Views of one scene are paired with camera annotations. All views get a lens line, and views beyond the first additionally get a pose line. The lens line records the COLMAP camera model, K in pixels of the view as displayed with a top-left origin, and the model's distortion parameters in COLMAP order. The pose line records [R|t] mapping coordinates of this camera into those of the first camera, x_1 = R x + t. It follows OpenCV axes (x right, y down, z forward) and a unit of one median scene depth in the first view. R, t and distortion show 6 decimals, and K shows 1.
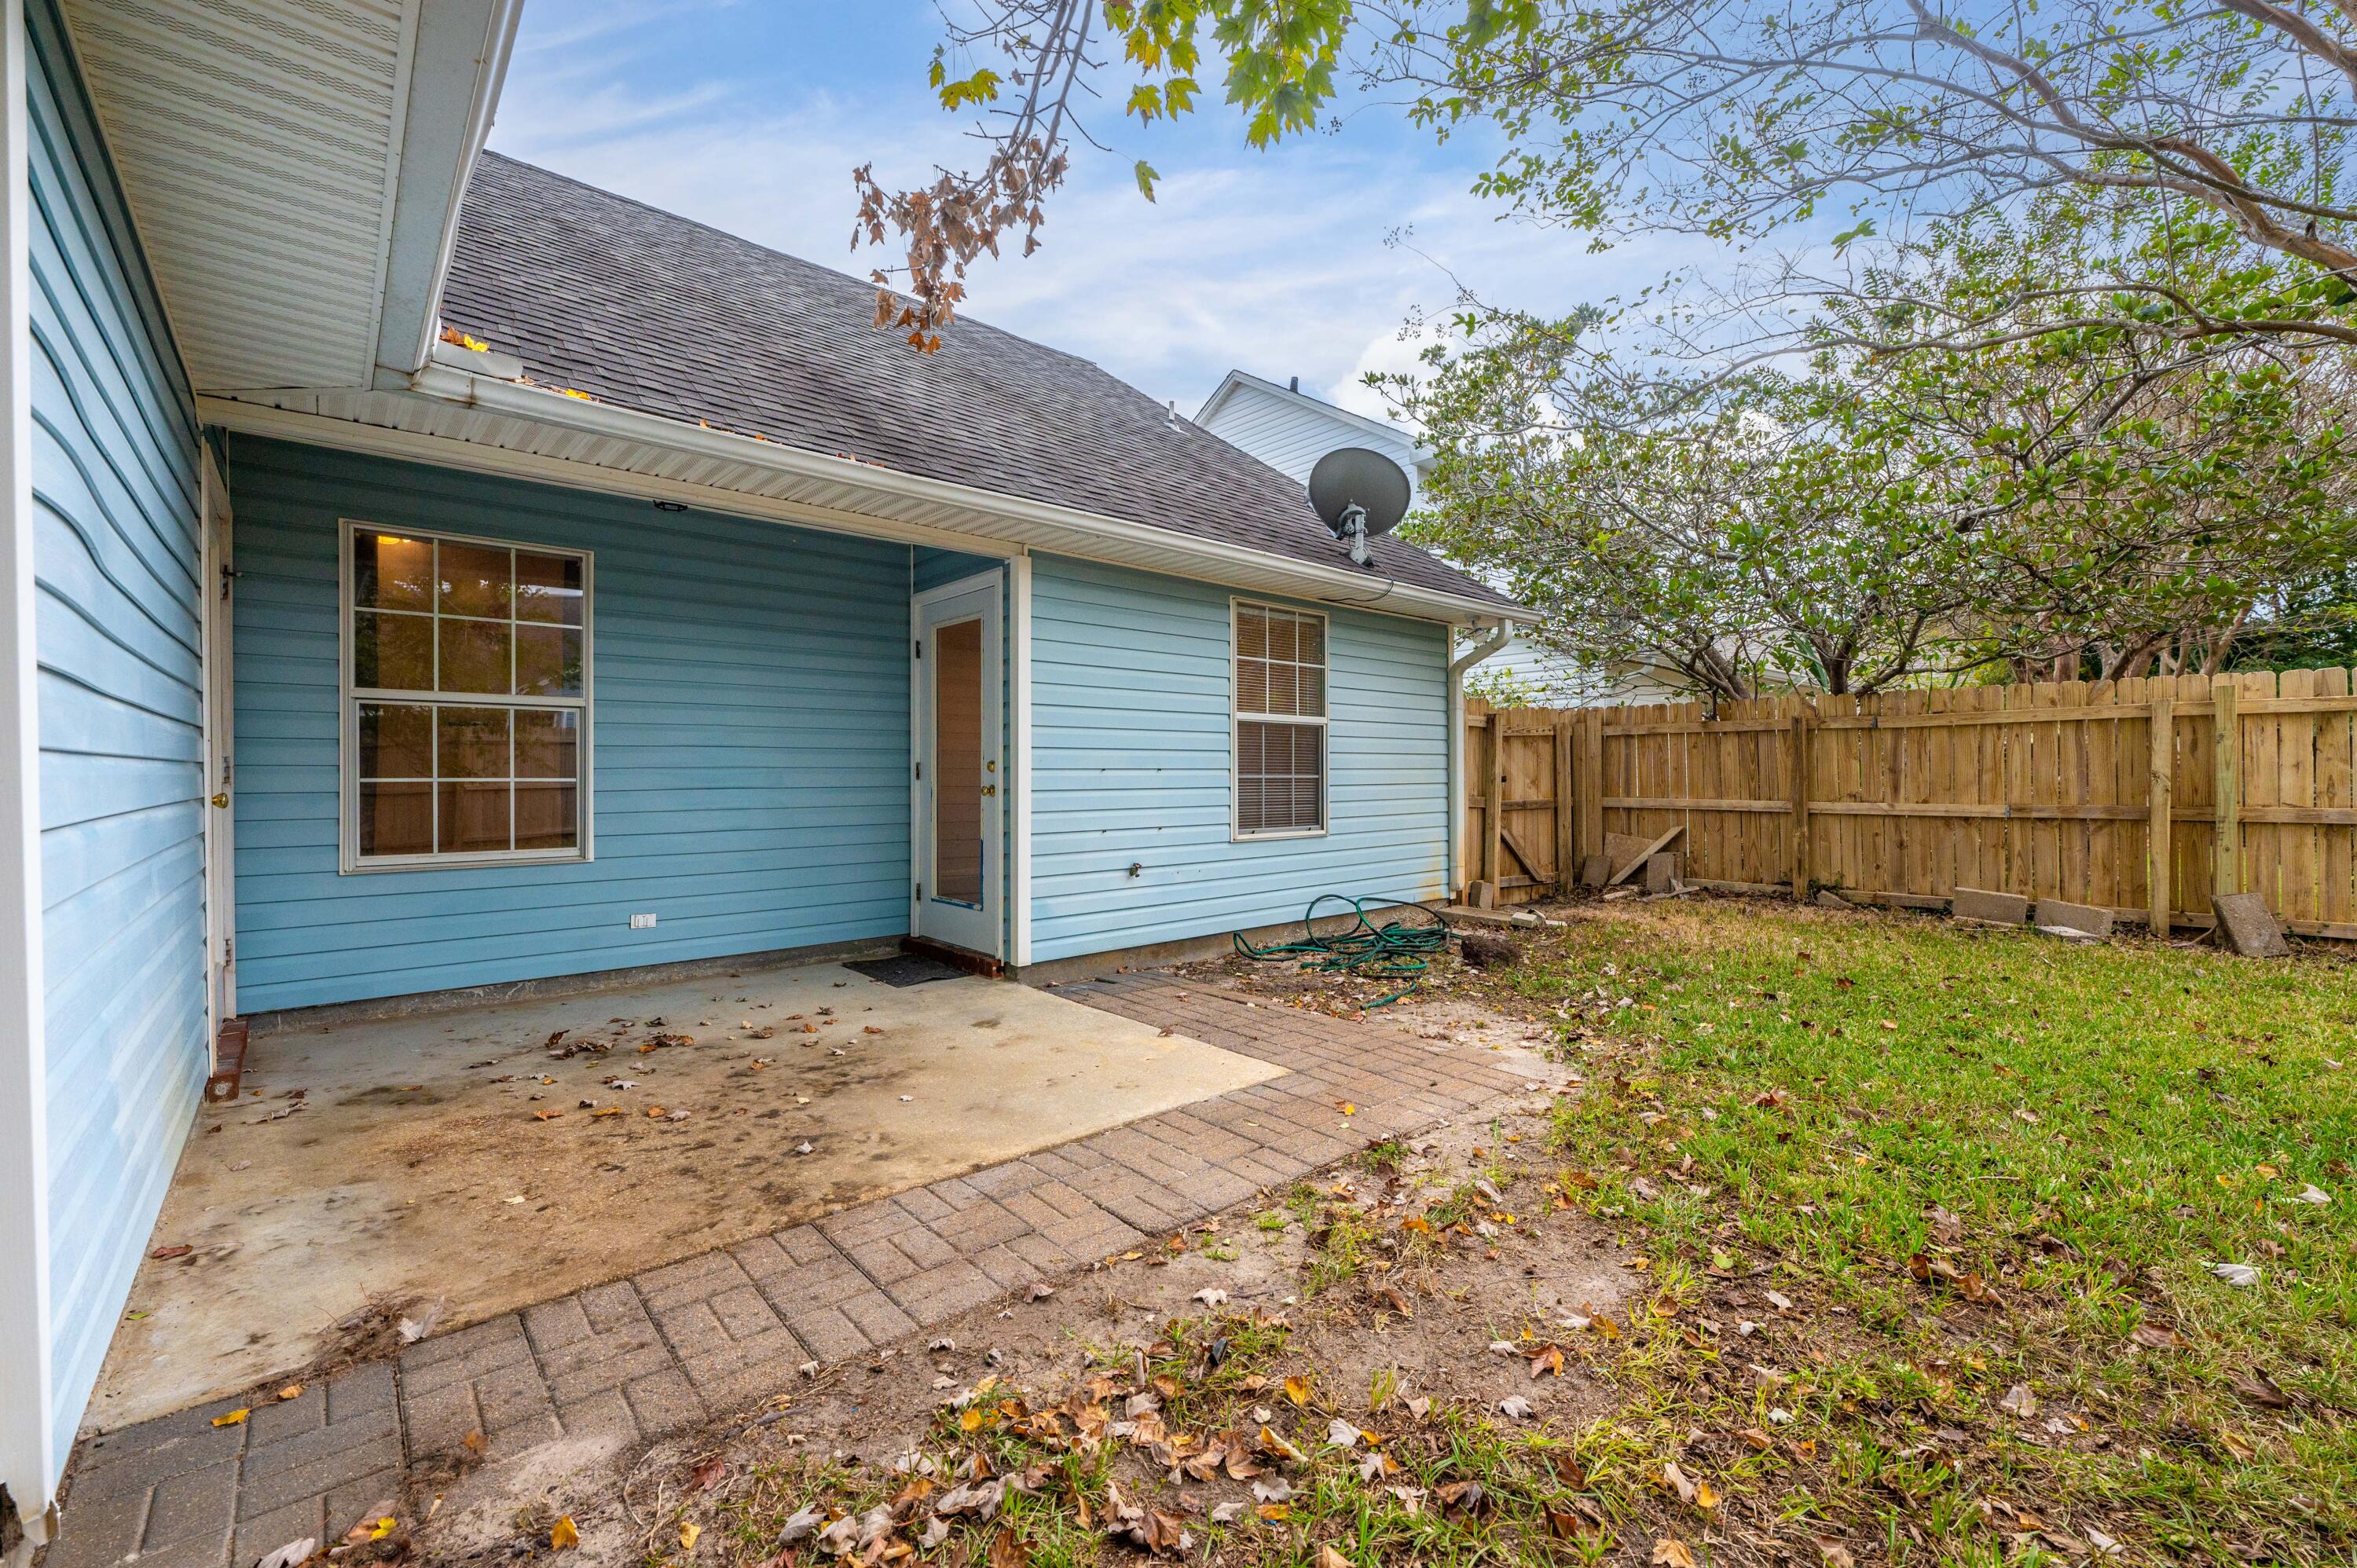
lens RADIAL K [[958.2, 0, 1196.3], [0, 958.2, 786.1], [0, 0, 1]] dist [-0.000433, 0.001278]
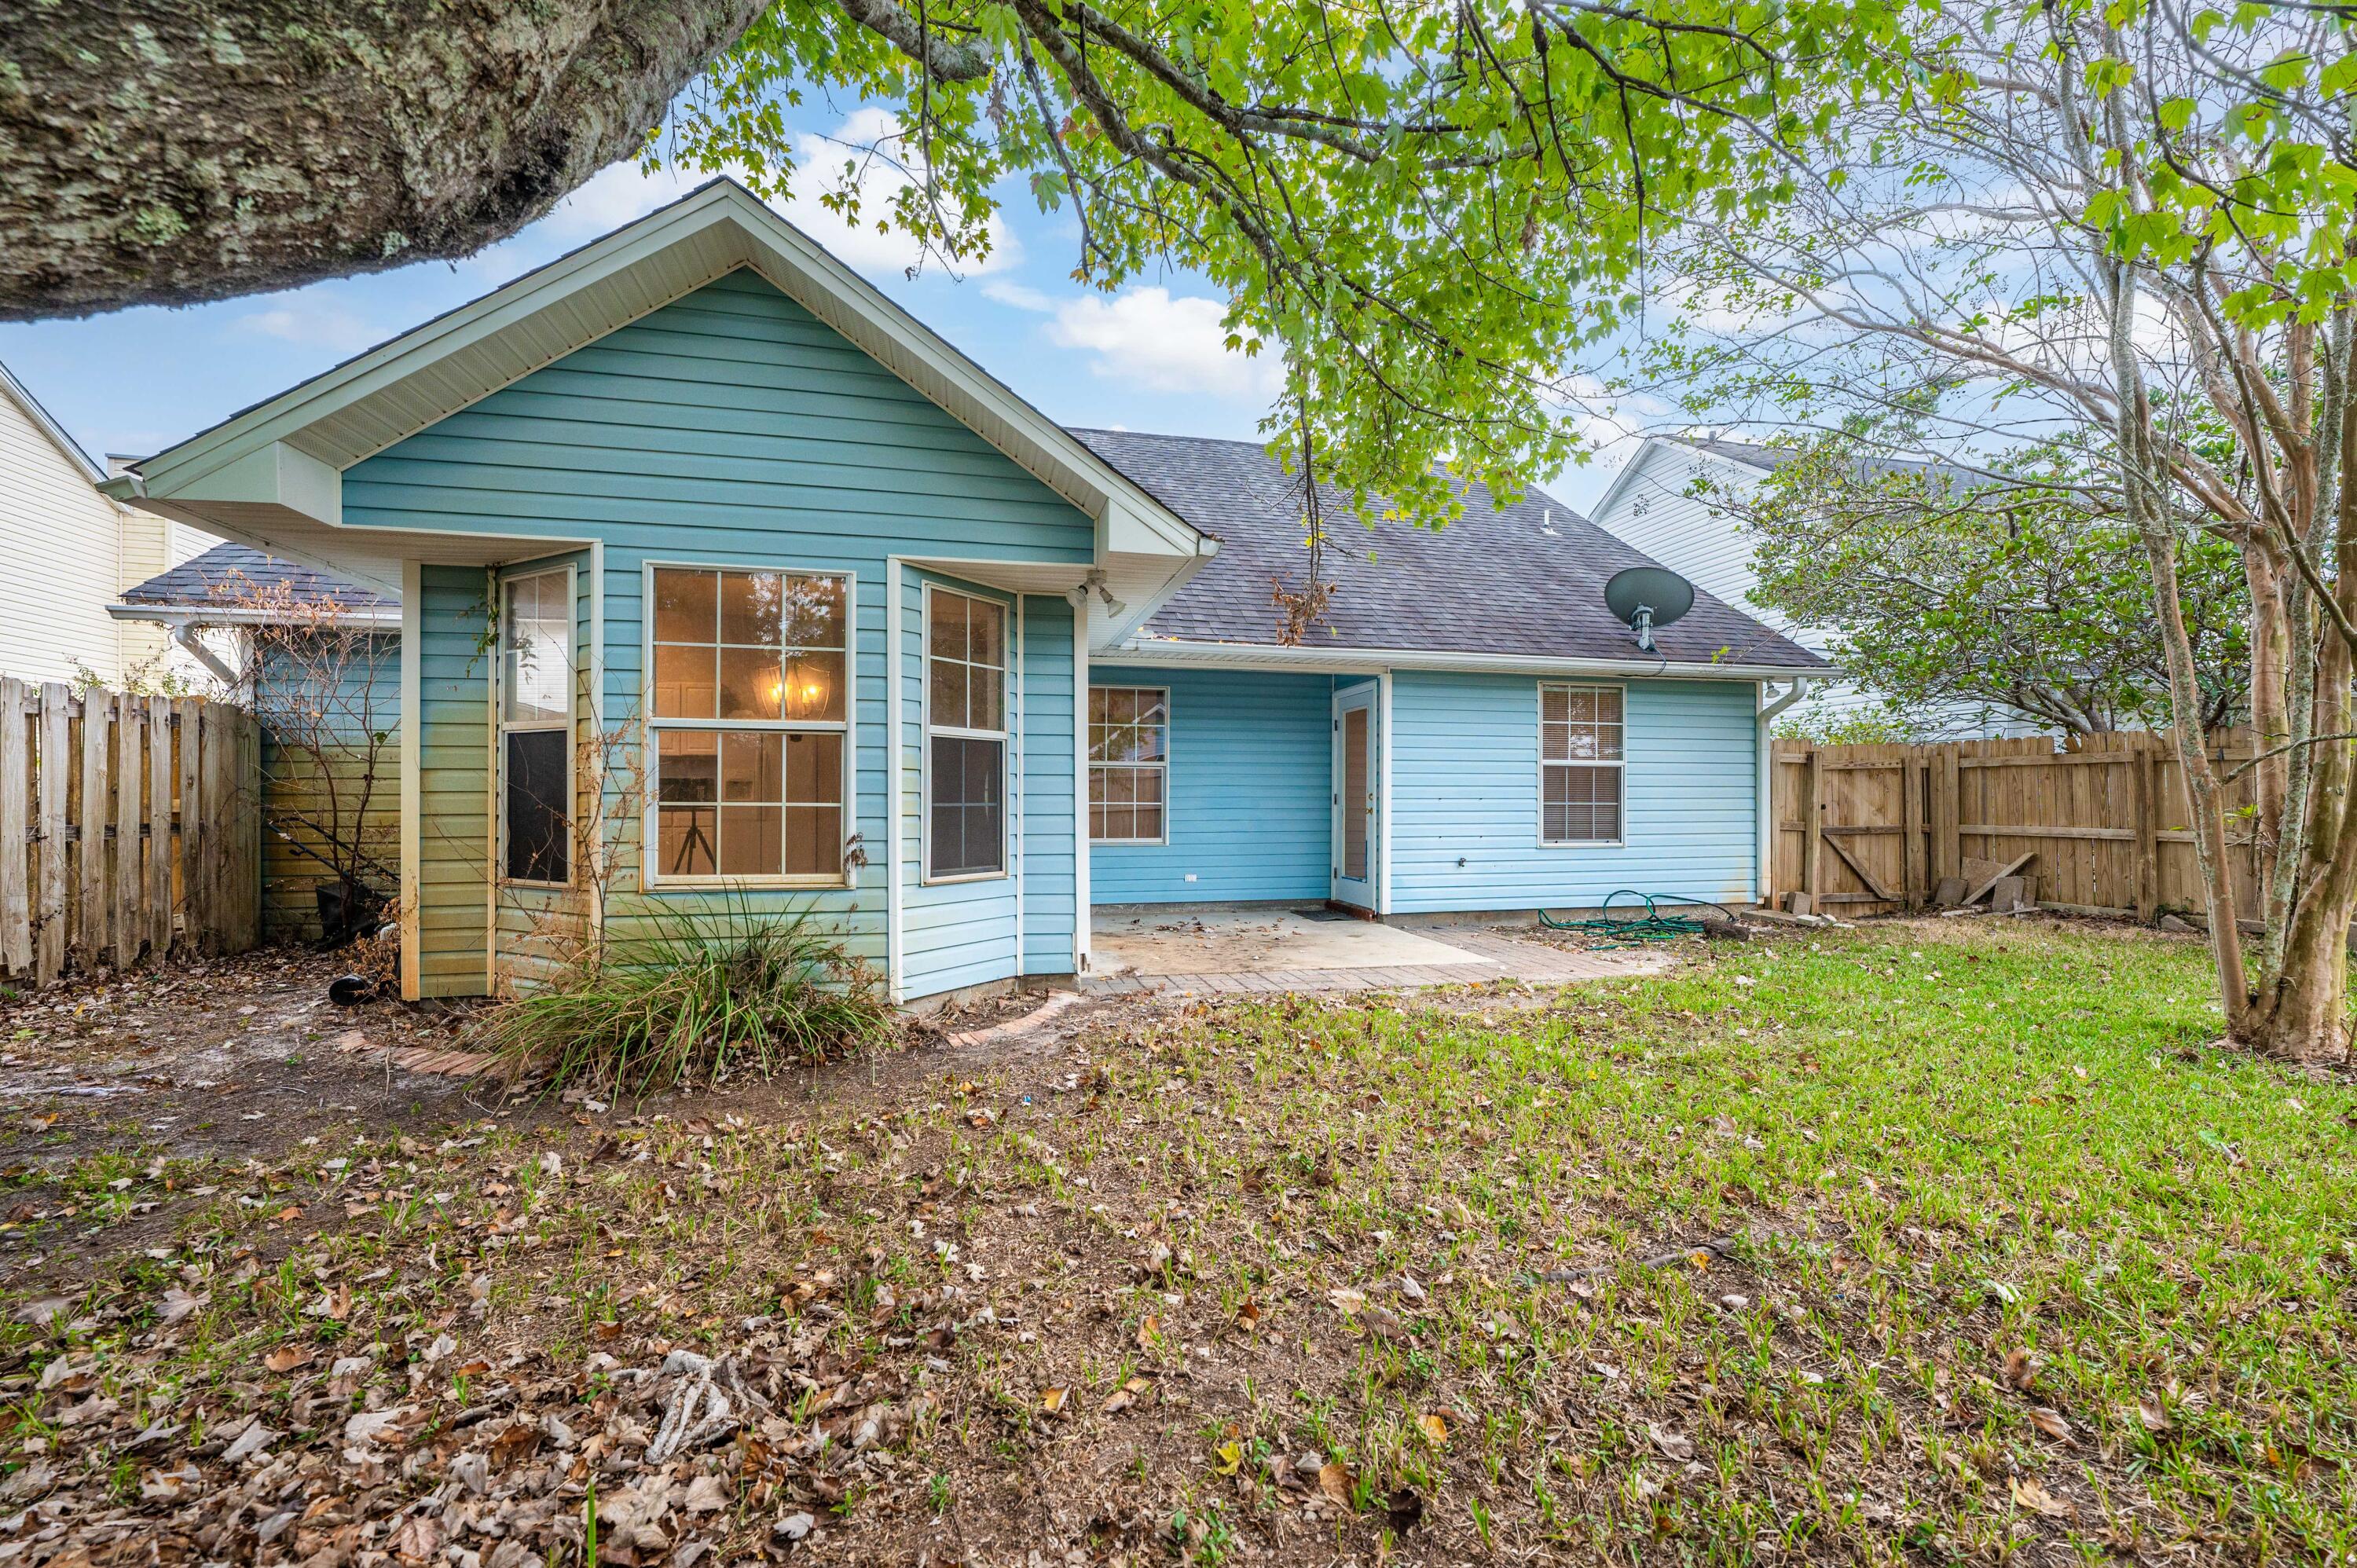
lens RADIAL K [[958.2, 0, 1196.9], [0, 958.2, 797.2], [0, 0, 1]] dist [-0.000433, 0.001278]
pose [[0.876231, 0.002260, -0.481886, 0.269670], [-0.009241, 0.999884, -0.012115, 0.003037], [0.481803, 0.015069, 0.876150, -0.510899]]
